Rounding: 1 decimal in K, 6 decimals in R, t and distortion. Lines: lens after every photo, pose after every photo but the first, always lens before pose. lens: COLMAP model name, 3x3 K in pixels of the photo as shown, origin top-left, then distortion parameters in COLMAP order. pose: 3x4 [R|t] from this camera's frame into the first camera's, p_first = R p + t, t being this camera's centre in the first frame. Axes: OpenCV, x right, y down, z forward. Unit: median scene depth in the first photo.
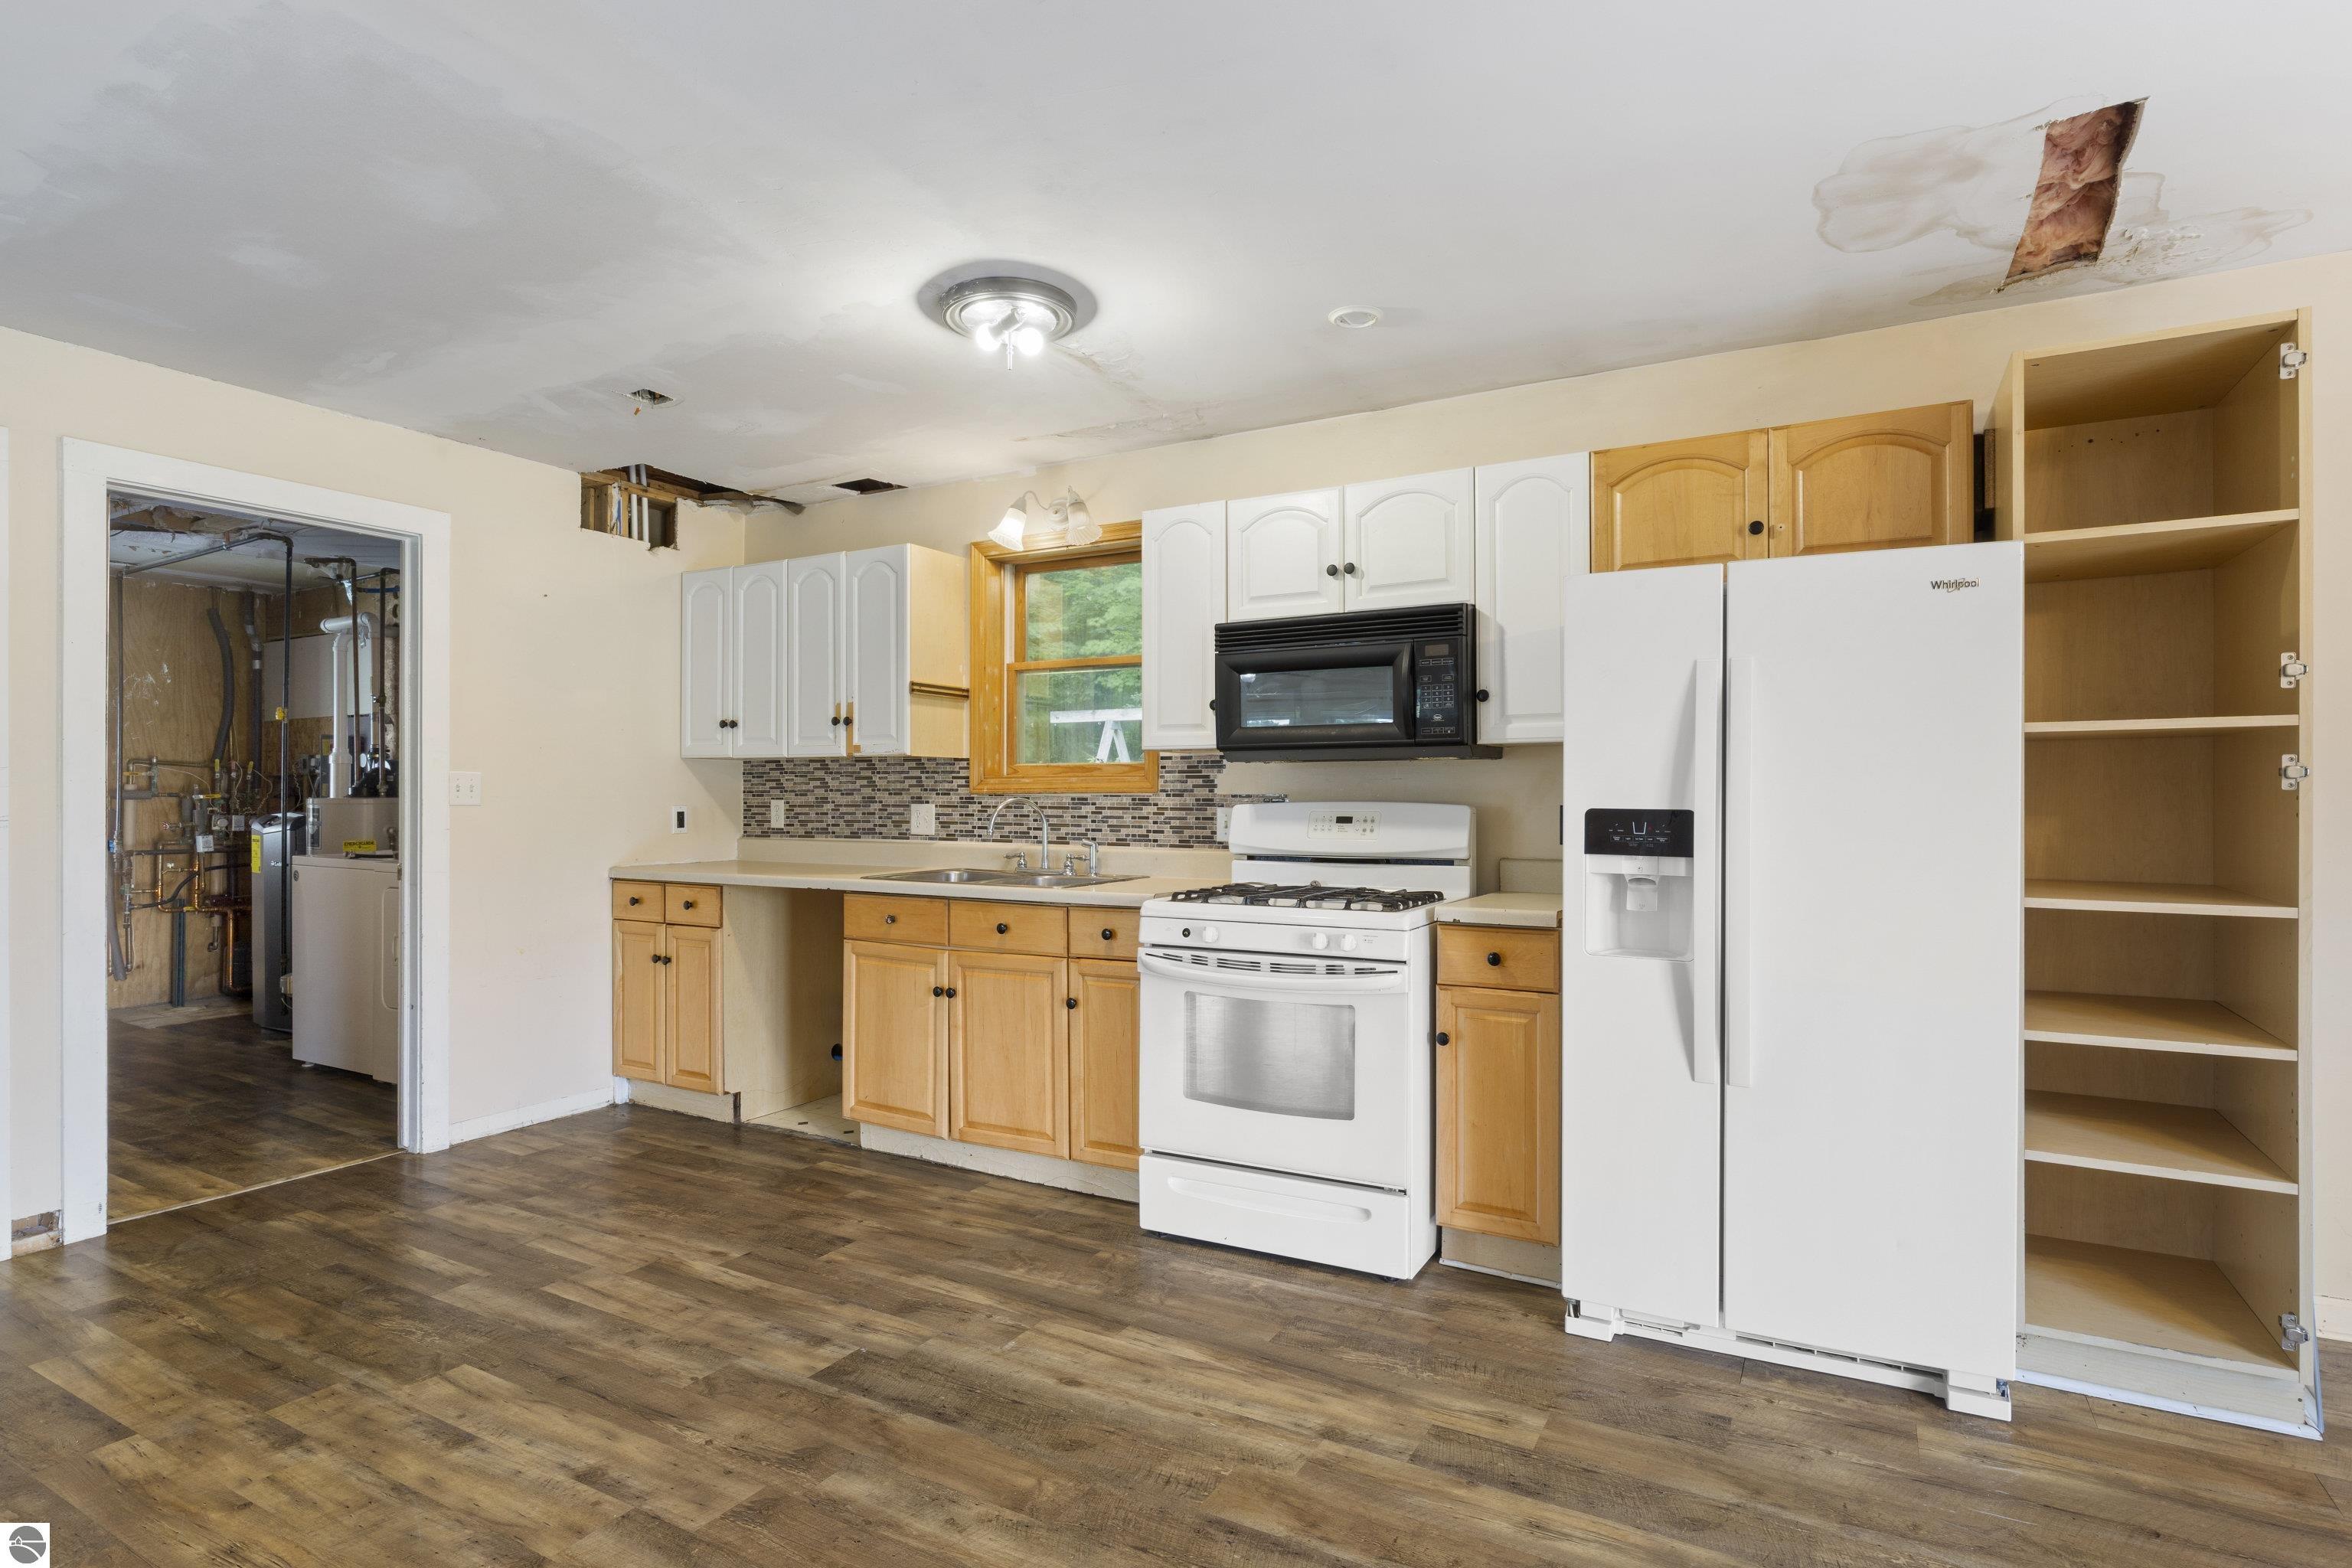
lens RADIAL K [[1184.6, 0, 1190.6], [0, 1184.6, 794.8], [0, 0, 1]] dist [-0.000716, 0.000035]
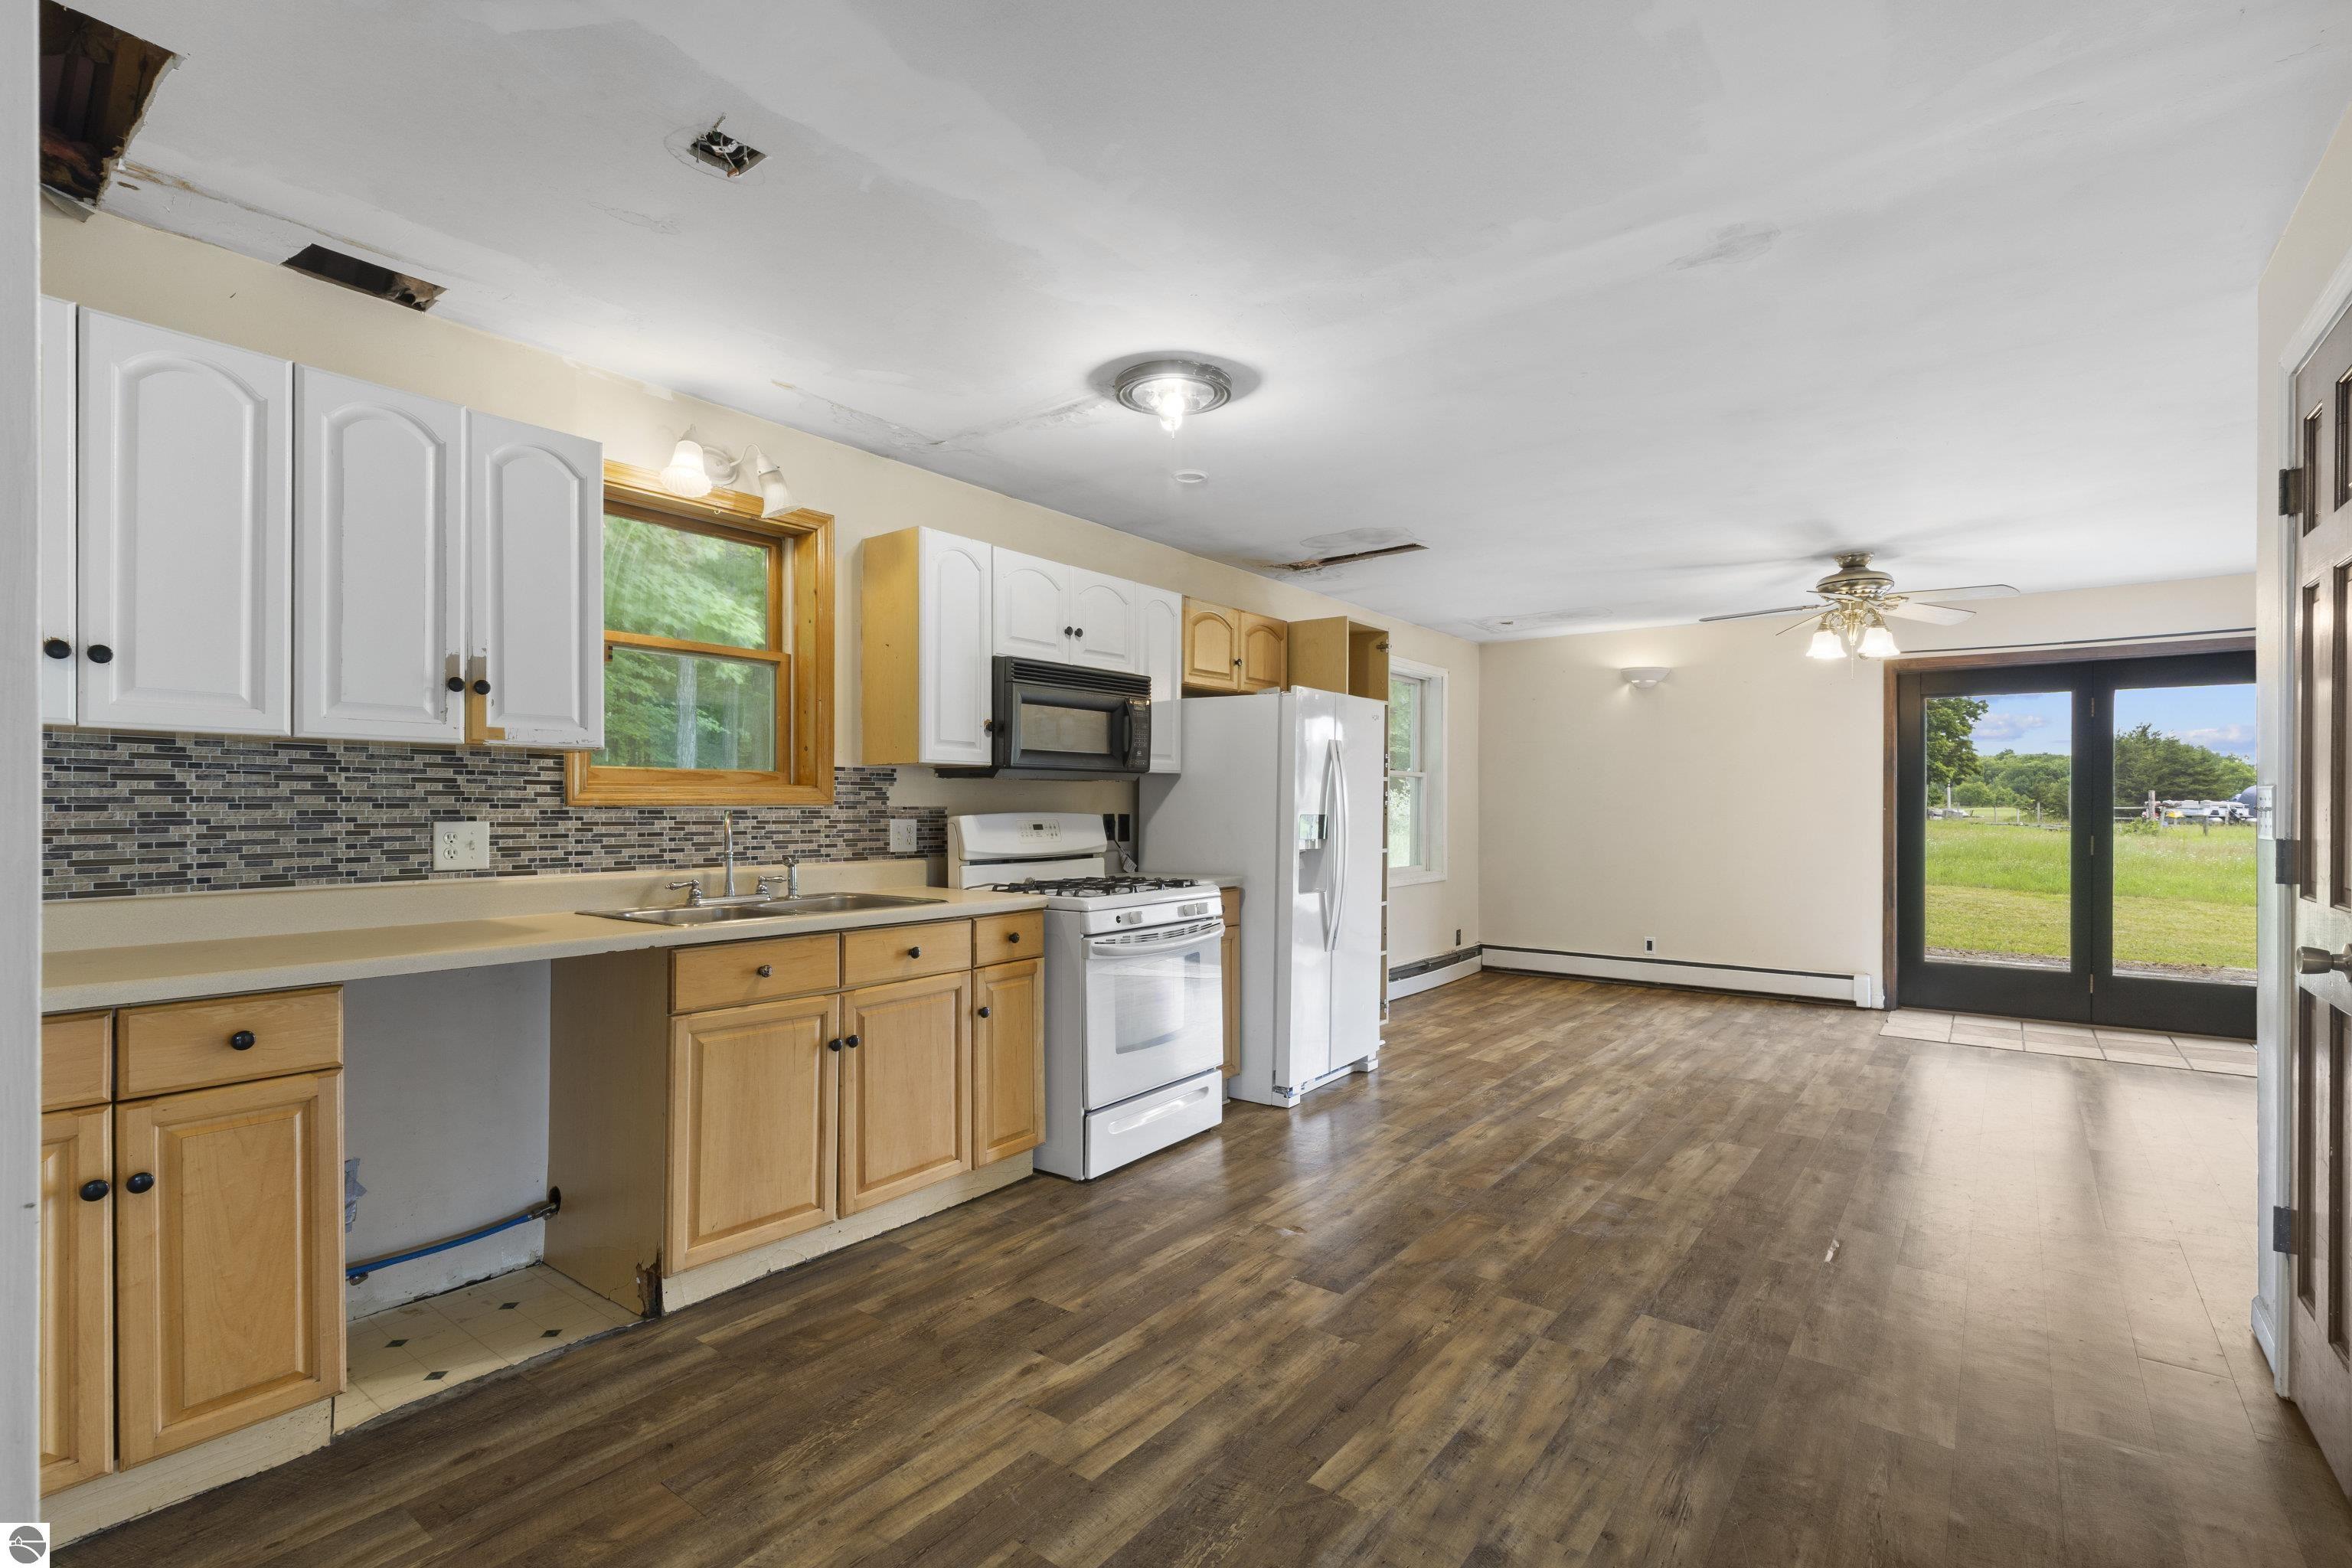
lens RADIAL K [[1080.7, 0, 1181.4], [0, 1080.7, 809.0], [0, 0, 1]] dist [0.004172, -0.000031]
pose [[0.141380, -0.003135, 0.989950, -0.982985], [-0.000652, 0.999994, 0.003260, -0.001607], [-0.989955, -0.001106, 0.141378, 0.693348]]
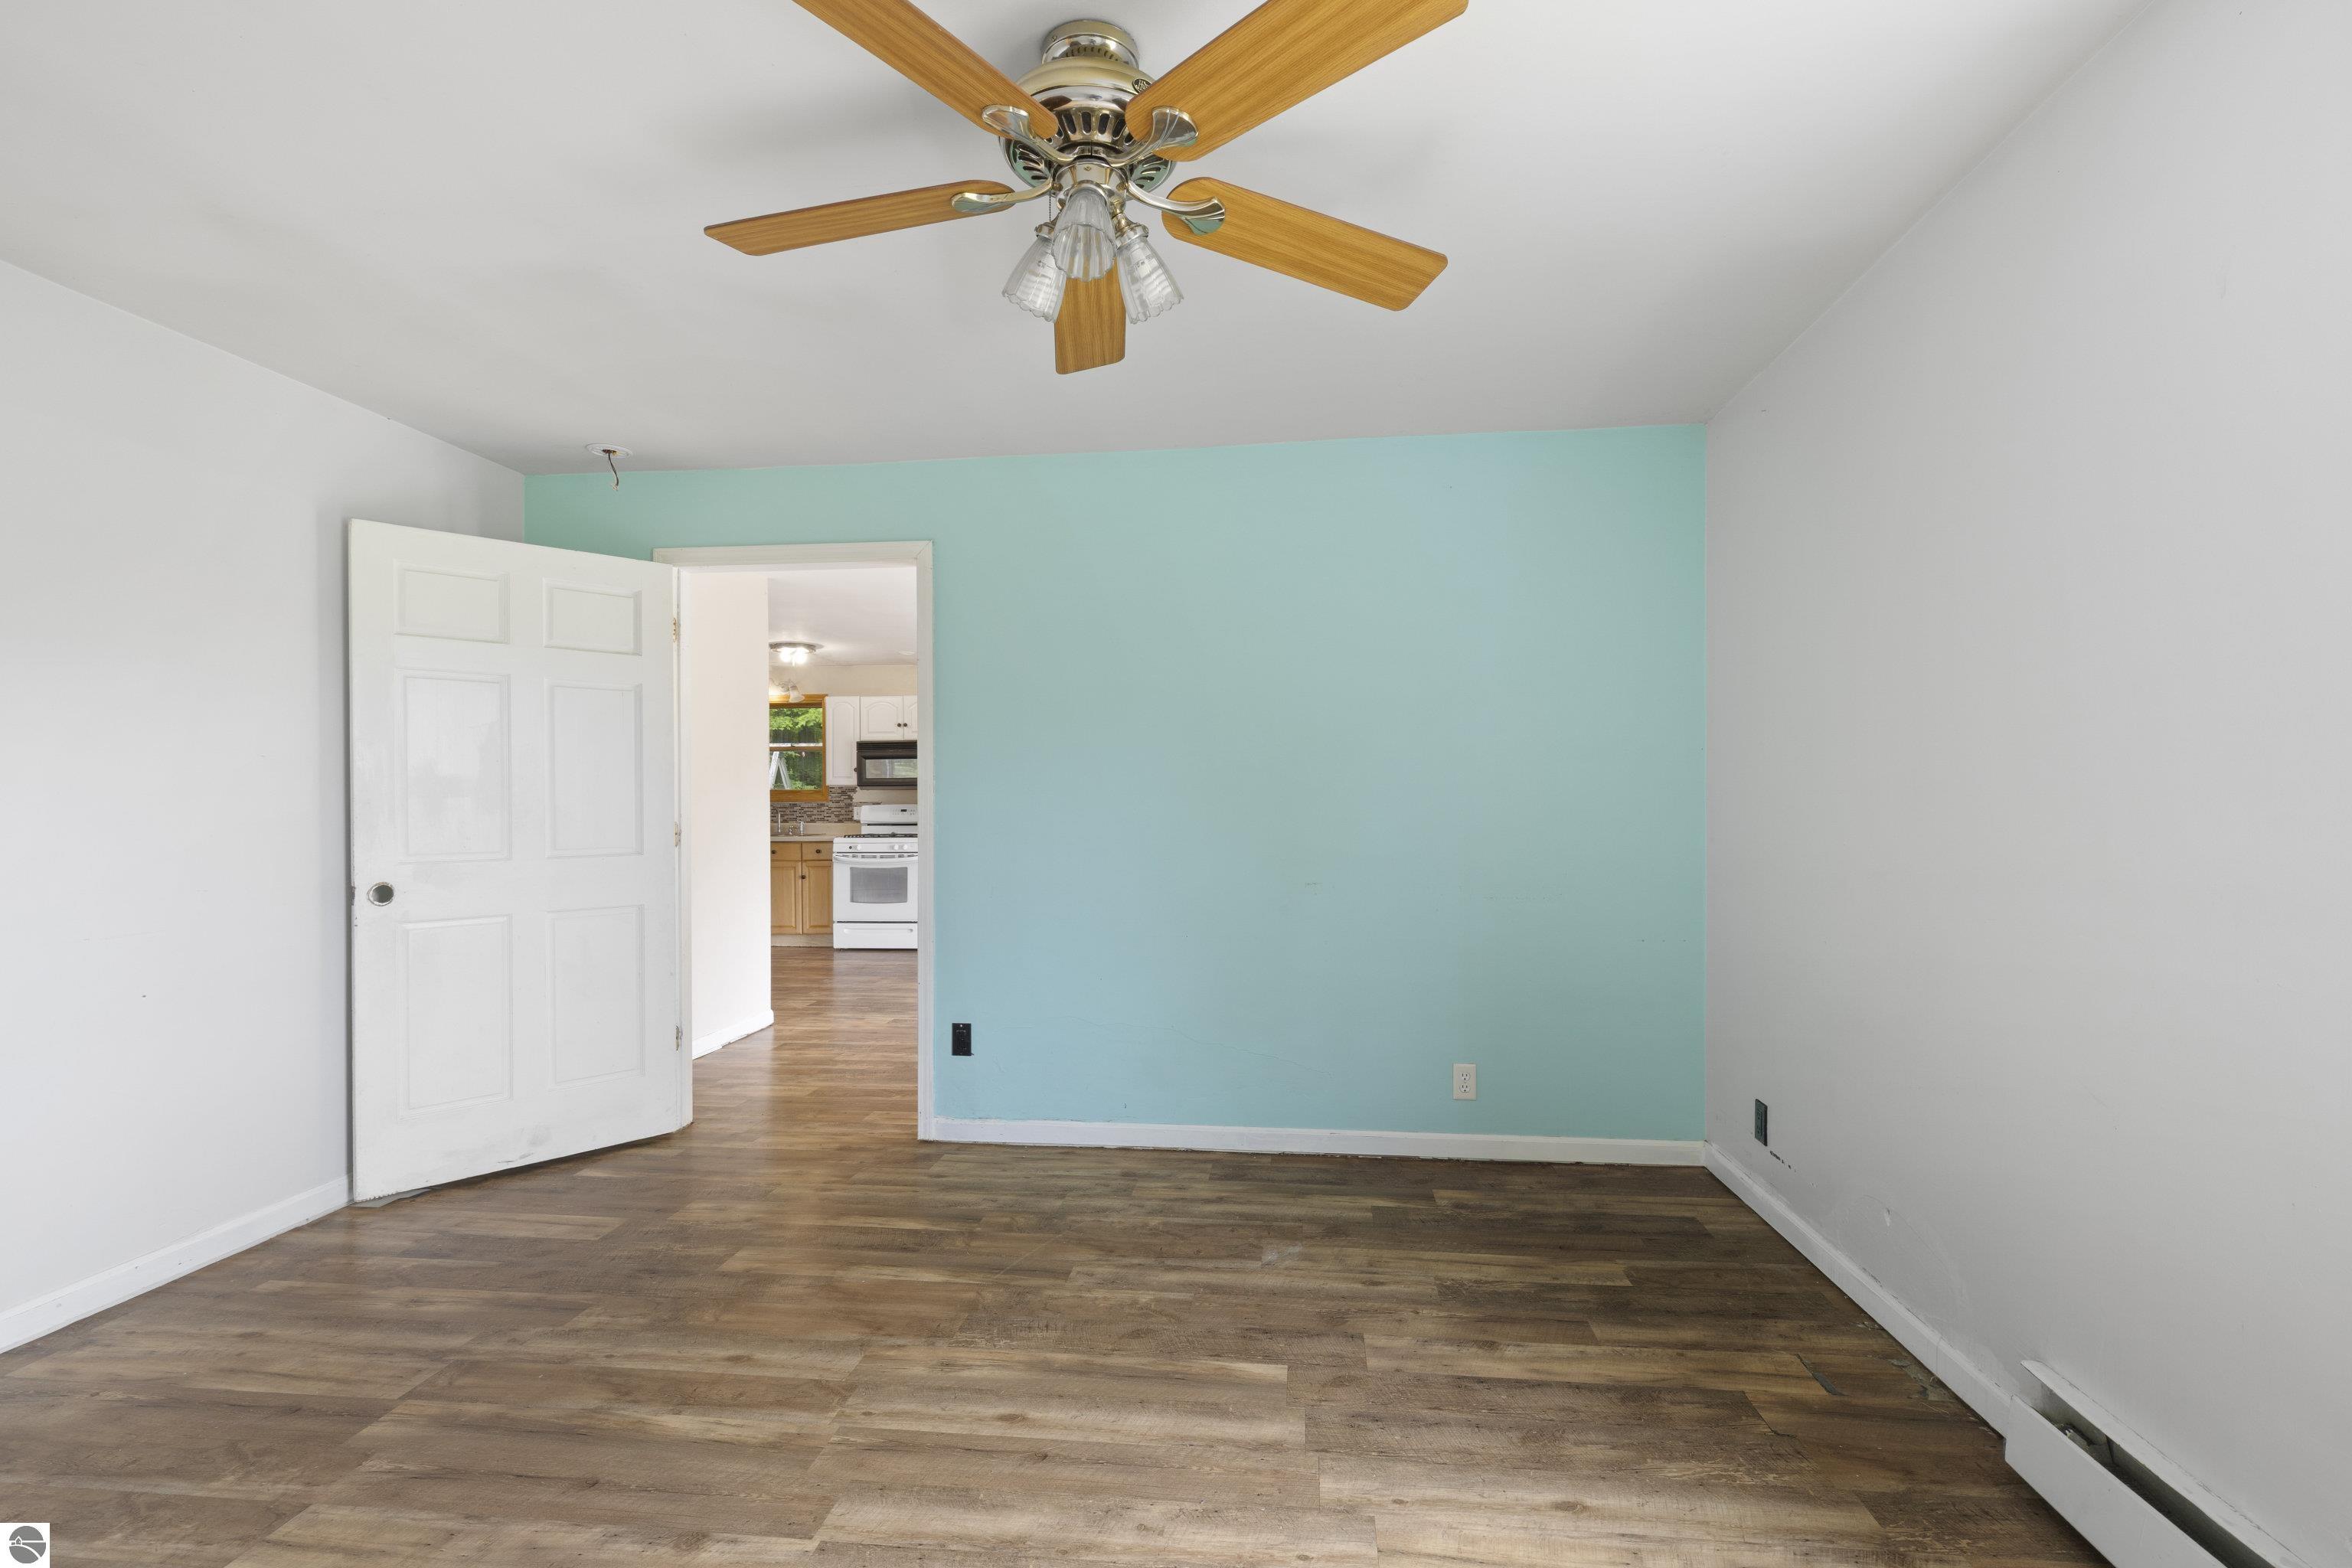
lens RADIAL K [[1057.0, 0, 1184.4], [0, 1057.0, 787.7], [0, 0, 1]] dist [0.007133, -0.000485]
pose [[0.924424, 0.000319, 0.381366, -0.220130], [0.005939, 0.999866, -0.015233, 0.008799], [-0.381319, 0.016347, 0.924299, -1.635488]]
